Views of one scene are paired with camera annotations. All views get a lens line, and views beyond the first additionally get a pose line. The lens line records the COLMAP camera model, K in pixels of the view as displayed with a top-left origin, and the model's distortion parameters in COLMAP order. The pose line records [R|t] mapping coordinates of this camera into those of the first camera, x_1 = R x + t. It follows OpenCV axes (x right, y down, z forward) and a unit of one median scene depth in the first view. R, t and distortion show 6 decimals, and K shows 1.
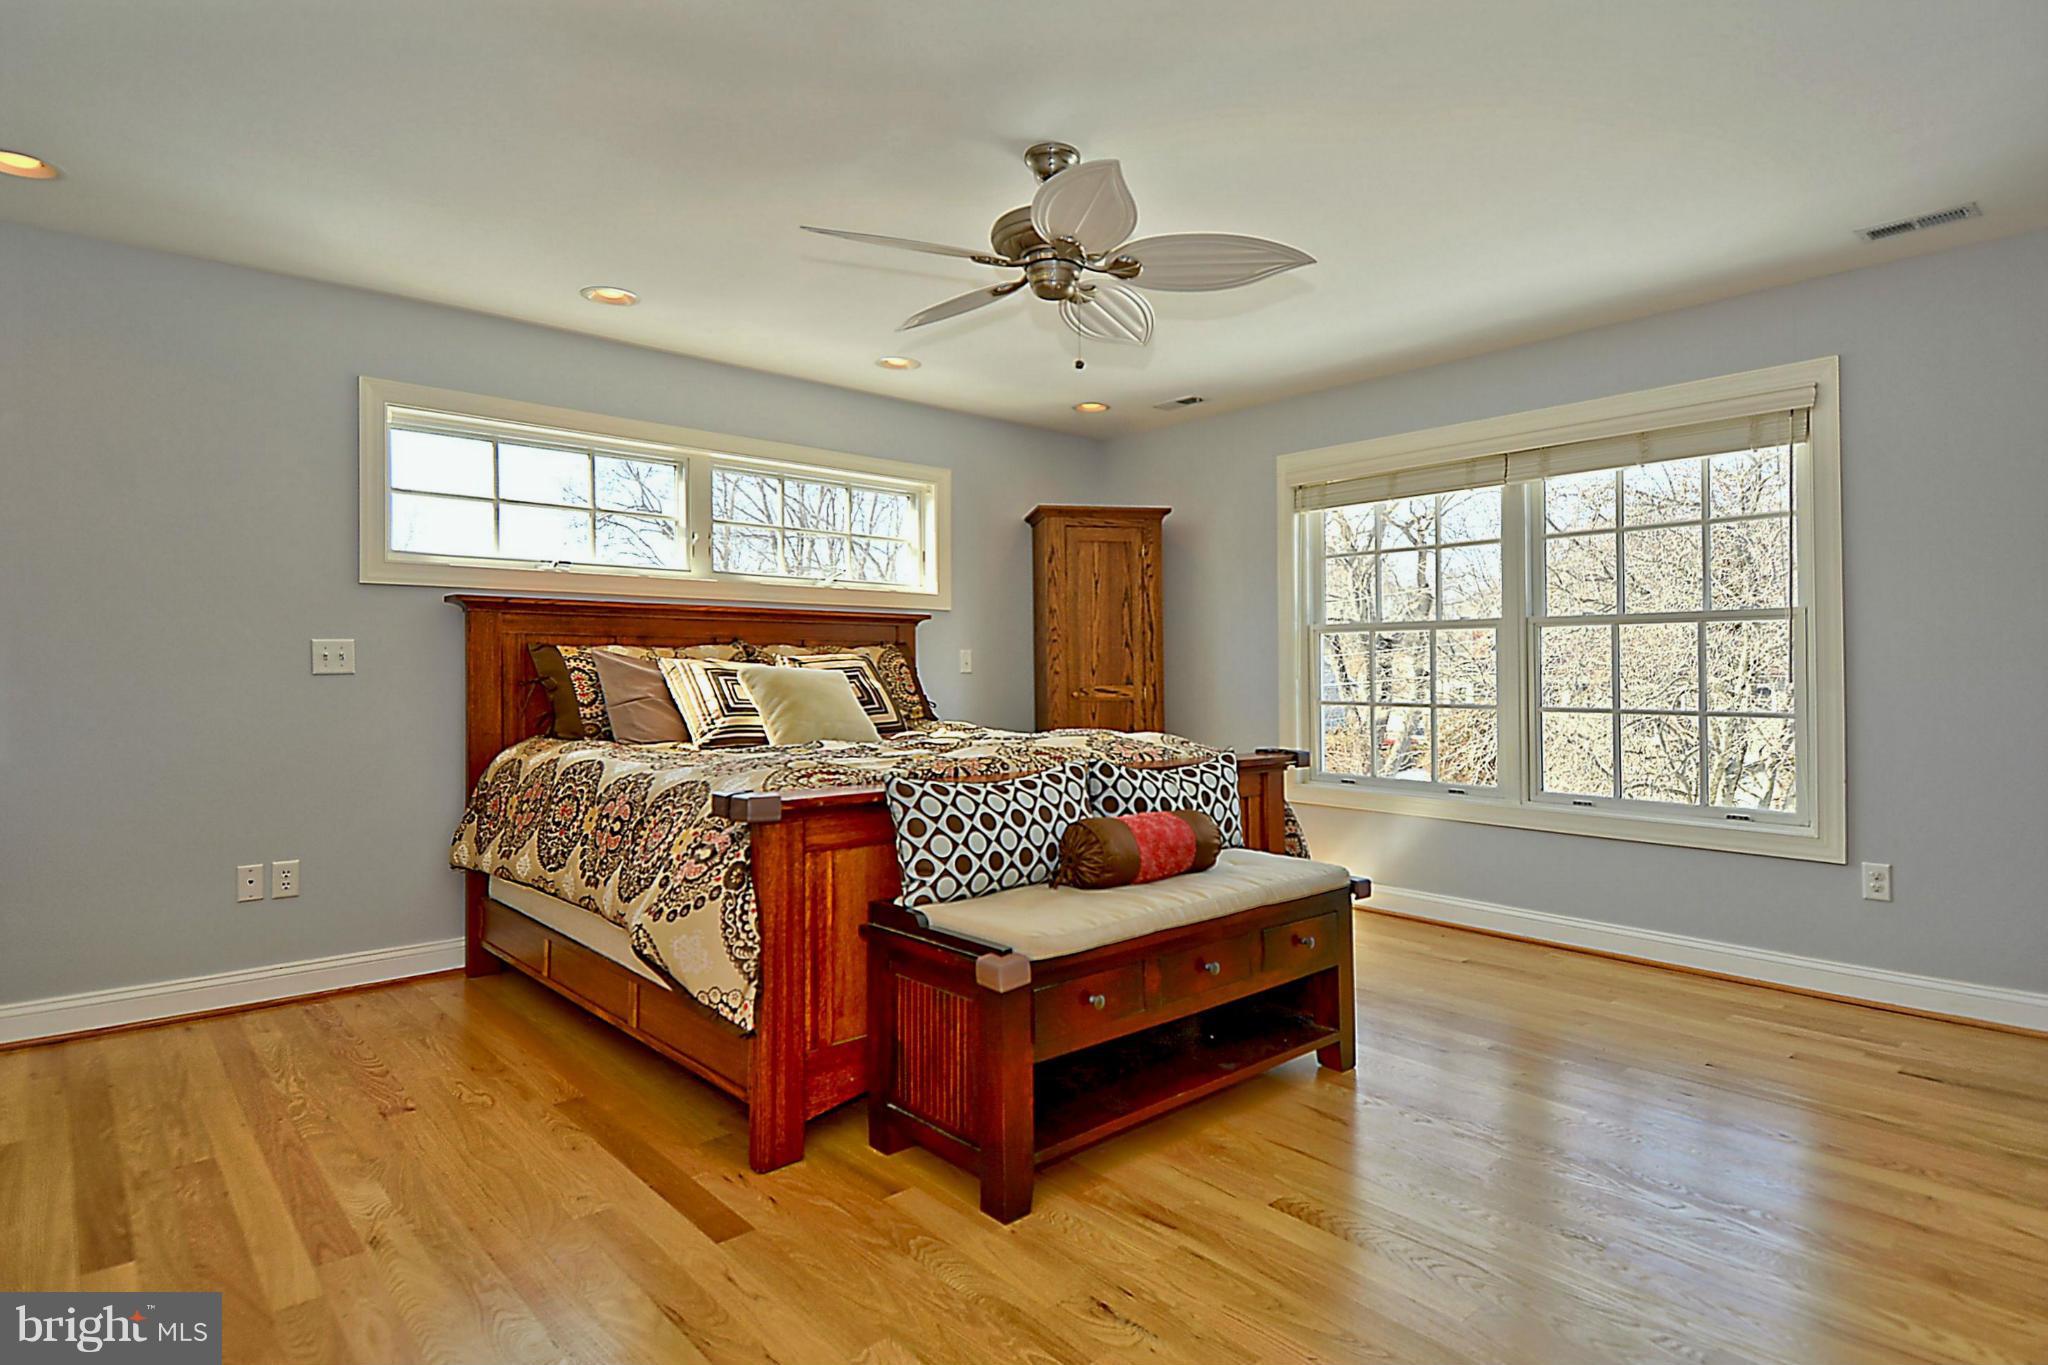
lens RADIAL K [[1090.4, 0, 1024.4], [0, 1090.4, 673.1], [0, 0, 1]] dist [0.035633, -0.023123]
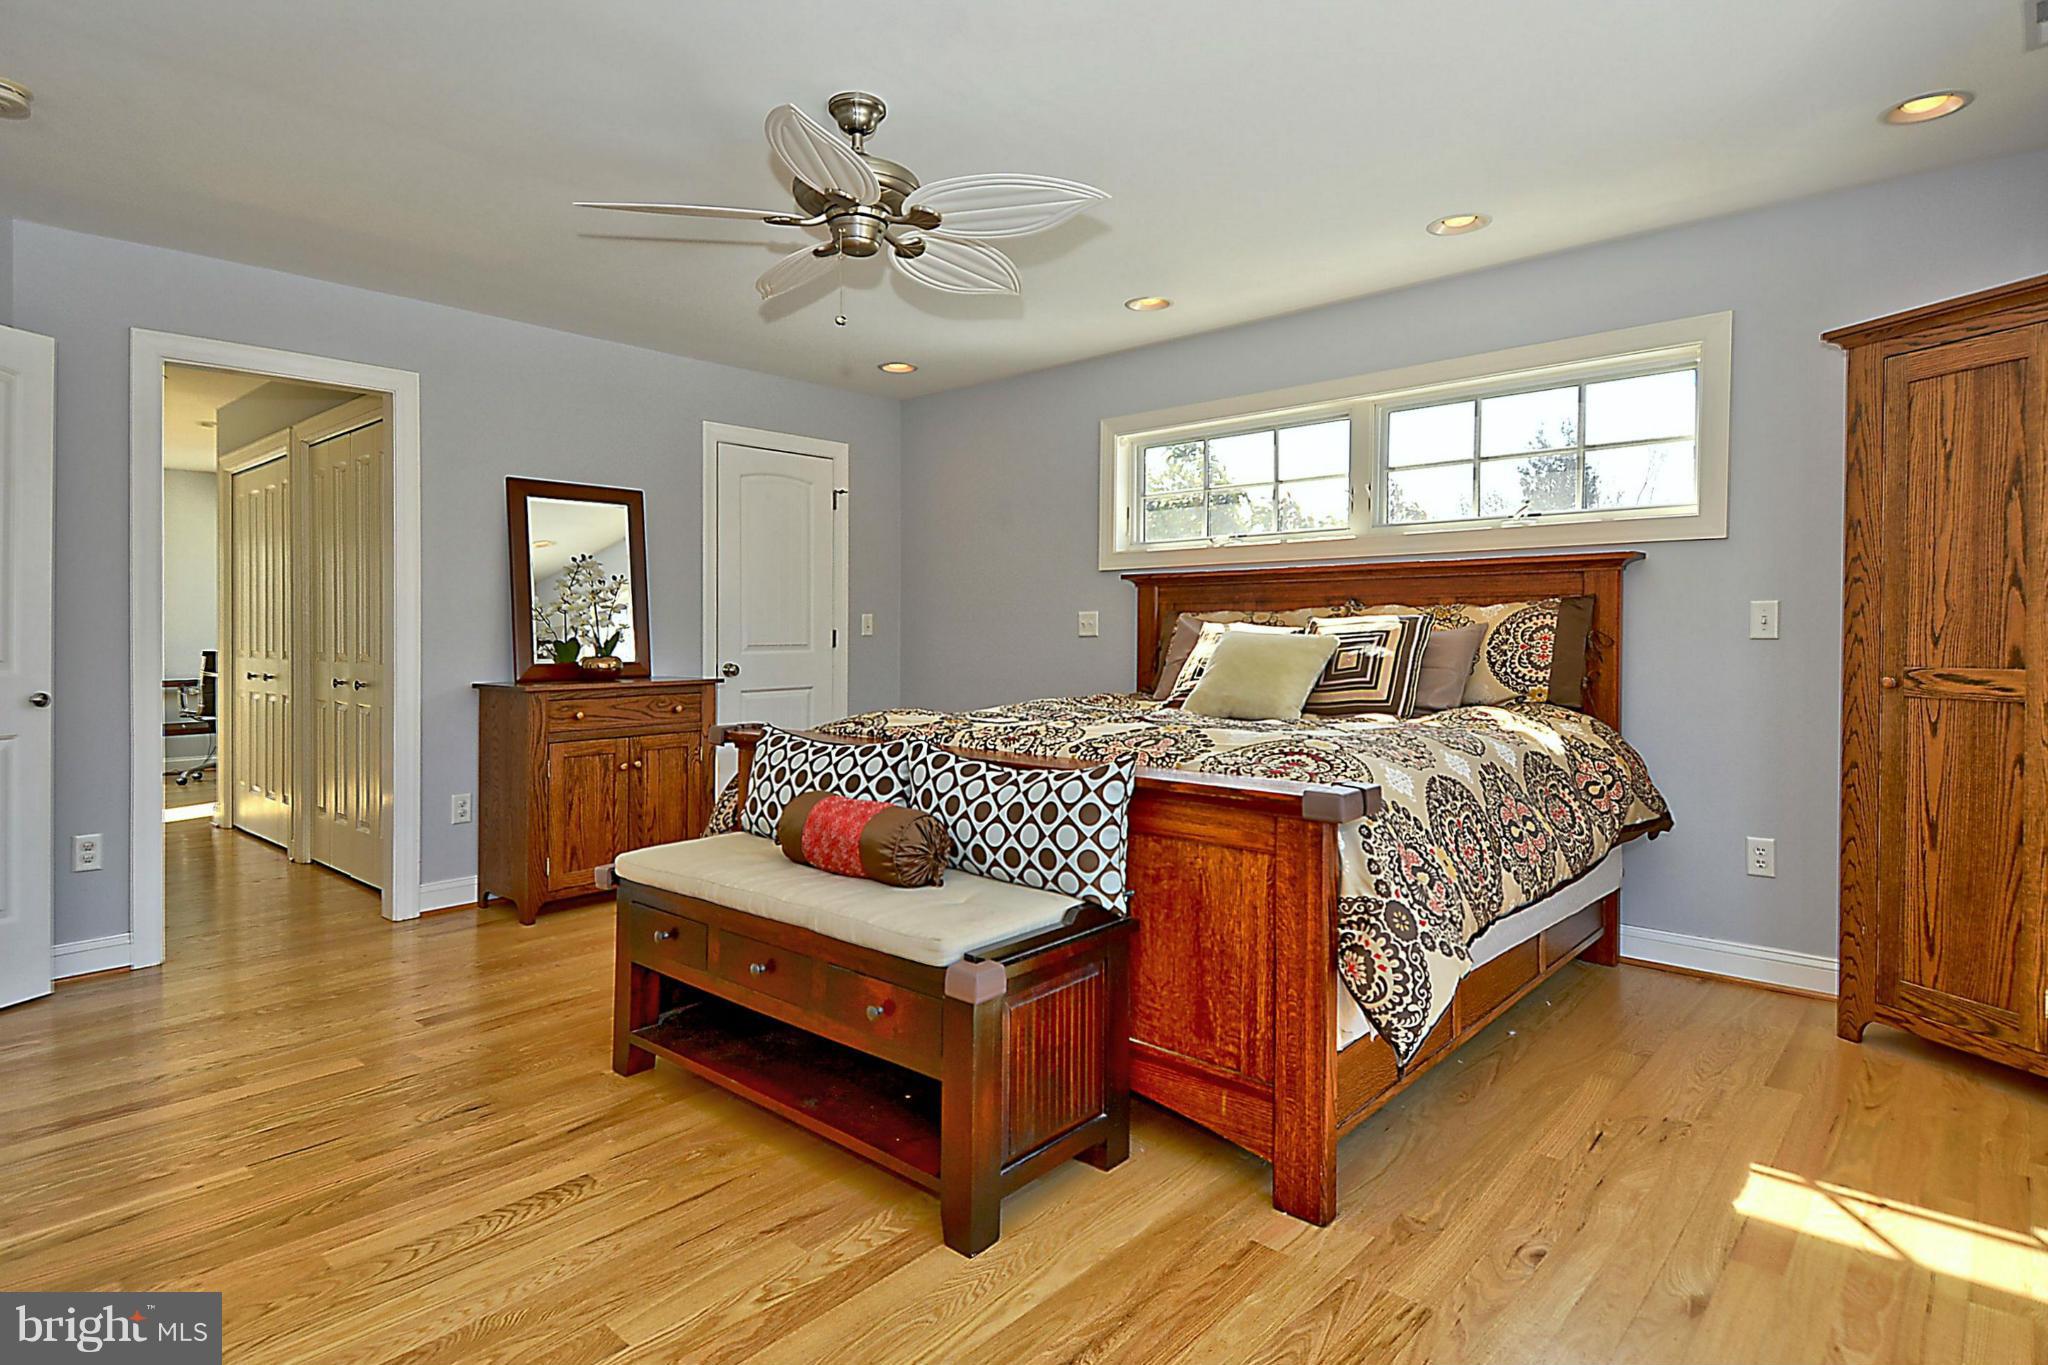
lens RADIAL K [[1090.4, 0, 1010.1], [0, 1090.4, 645.5], [0, 0, 1]] dist [0.035633, -0.023123]
pose [[0.106480, 0.015487, -0.994194, 0.587498], [0.001723, 0.999874, 0.015760, -0.007401], [0.994313, -0.003391, 0.106440, 0.597131]]
